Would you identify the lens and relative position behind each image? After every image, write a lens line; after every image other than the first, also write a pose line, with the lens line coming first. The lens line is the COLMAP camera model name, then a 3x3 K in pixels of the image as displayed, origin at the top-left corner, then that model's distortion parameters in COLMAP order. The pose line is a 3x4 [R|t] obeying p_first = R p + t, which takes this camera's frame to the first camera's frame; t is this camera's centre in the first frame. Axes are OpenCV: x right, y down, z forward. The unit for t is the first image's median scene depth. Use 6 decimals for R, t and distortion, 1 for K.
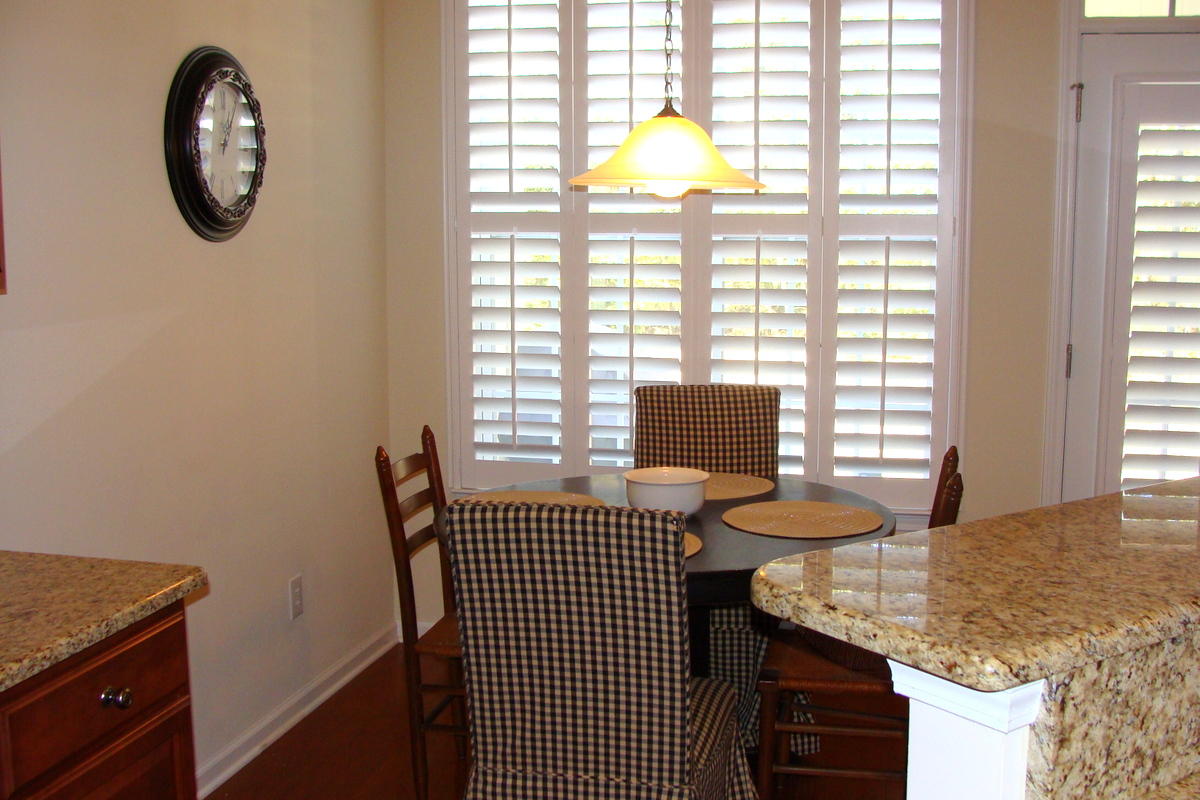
lens RADIAL K [[1356.2, 0, 604.0], [0, 1356.2, 438.7], [0, 0, 1]] dist [-0.196998, 0.175372]
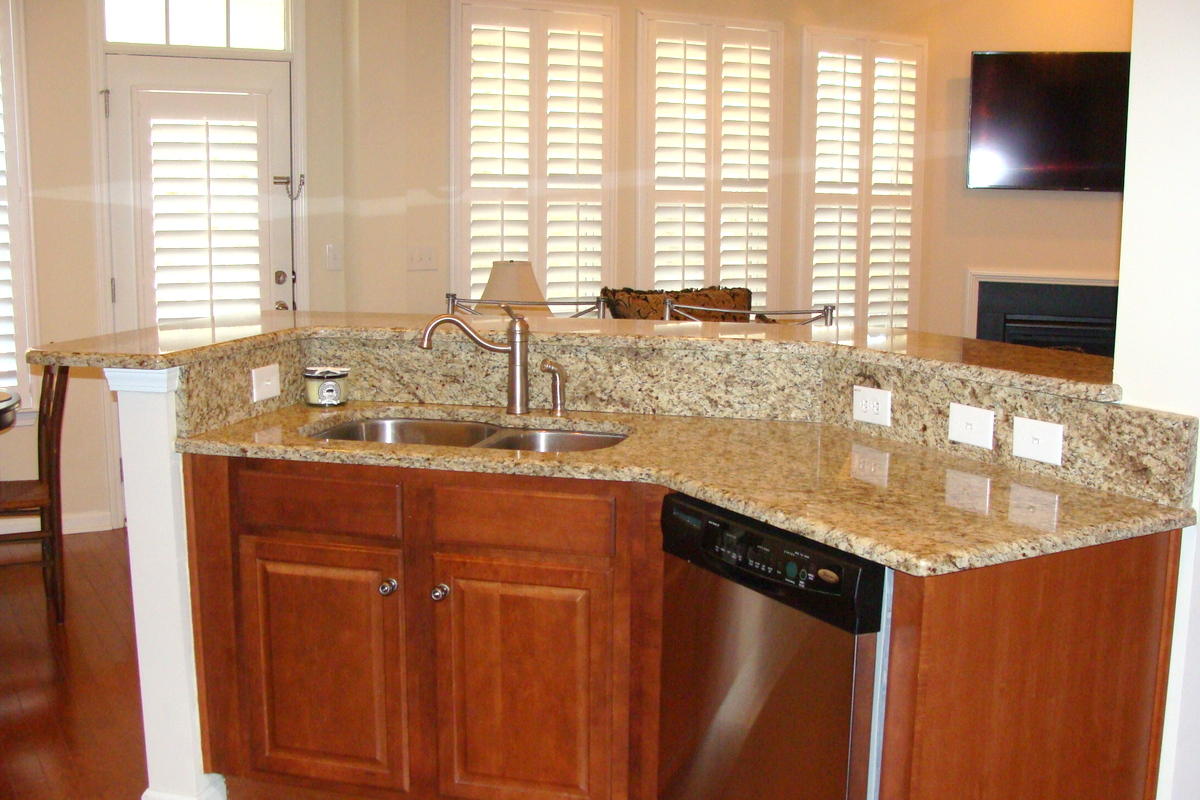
lens RADIAL K [[1356.2, 0, 604.0], [0, 1356.2, 438.7], [0, 0, 1]] dist [-0.196998, 0.175372]
pose [[0.741510, -0.105028, 0.662670, -0.208052], [0.095605, 0.994133, 0.050583, 0.077938], [-0.664095, 0.025846, 0.747201, -0.382840]]
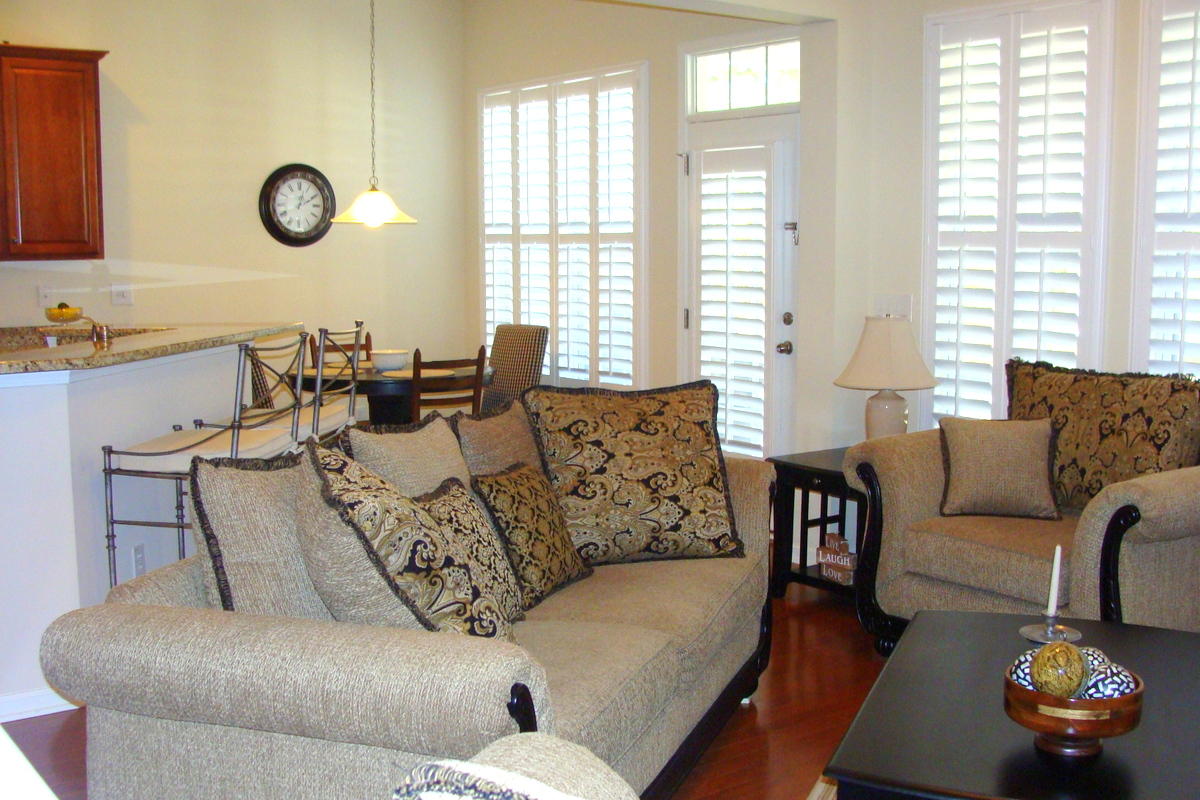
lens RADIAL K [[1356.2, 0, 604.0], [0, 1356.2, 438.7], [0, 0, 1]] dist [-0.196998, 0.175372]
pose [[0.753017, 0.093608, -0.651309, 1.465126], [-0.098823, 0.994691, 0.028704, 0.055166], [0.650538, 0.042750, 0.758270, -0.362286]]
